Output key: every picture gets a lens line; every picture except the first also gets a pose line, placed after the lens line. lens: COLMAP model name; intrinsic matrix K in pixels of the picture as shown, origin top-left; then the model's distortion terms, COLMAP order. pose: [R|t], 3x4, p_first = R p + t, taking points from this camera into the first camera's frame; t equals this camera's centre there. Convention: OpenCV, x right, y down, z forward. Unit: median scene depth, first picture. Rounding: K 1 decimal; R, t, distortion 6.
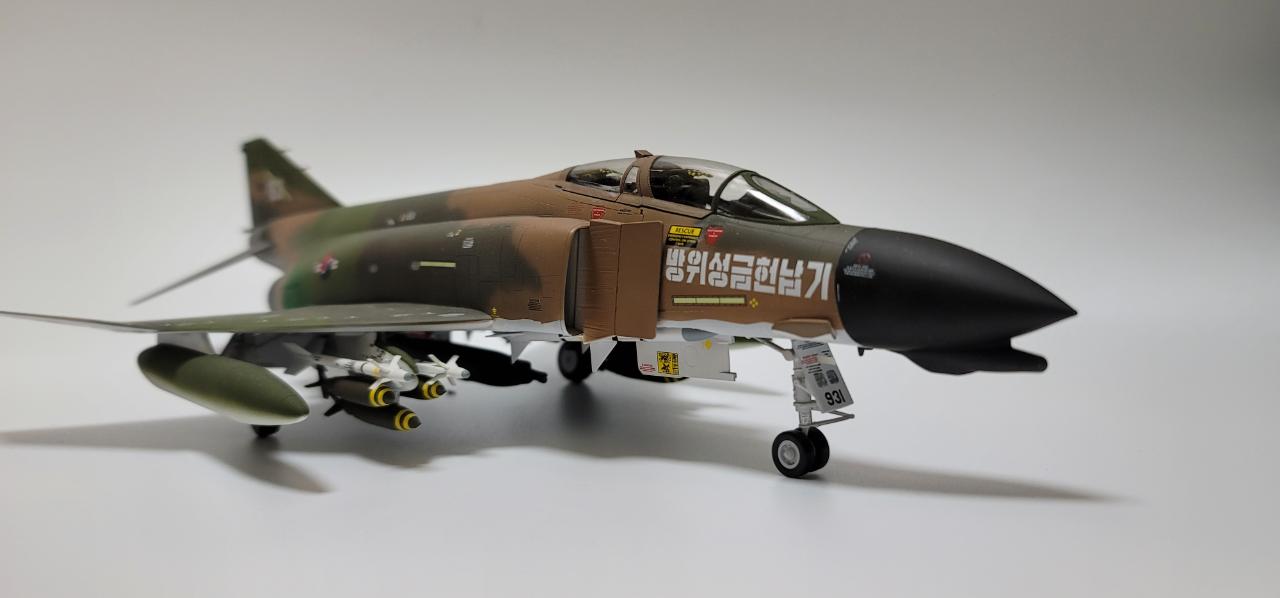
lens RADIAL K [[975.3, 0, 640.0], [0, 975.3, 299.0], [0, 0, 1]] dist [0.005672, 0.006554]
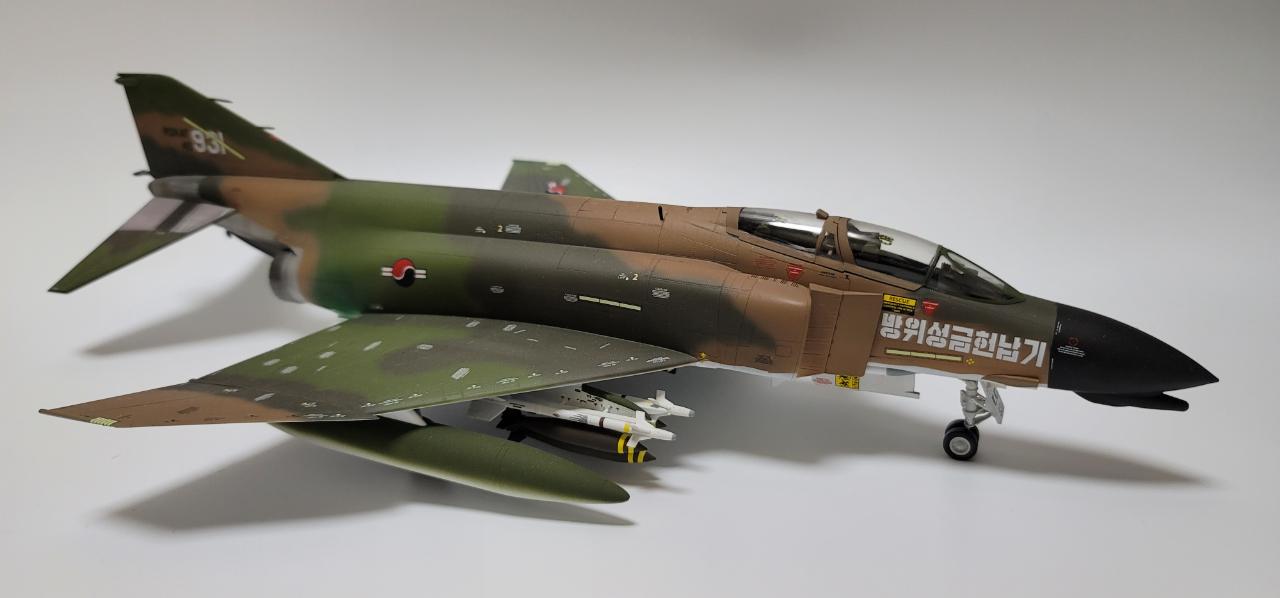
lens RADIAL K [[977.3, 0, 631.3], [0, 977.3, 295.8], [0, 0, 1]] dist [0.001452, 0.007798]
pose [[0.904530, -0.161186, 0.394771, -0.803101], [0.027662, 0.946034, 0.322885, -0.516240], [-0.425511, -0.281139, 0.860175, 0.057085]]
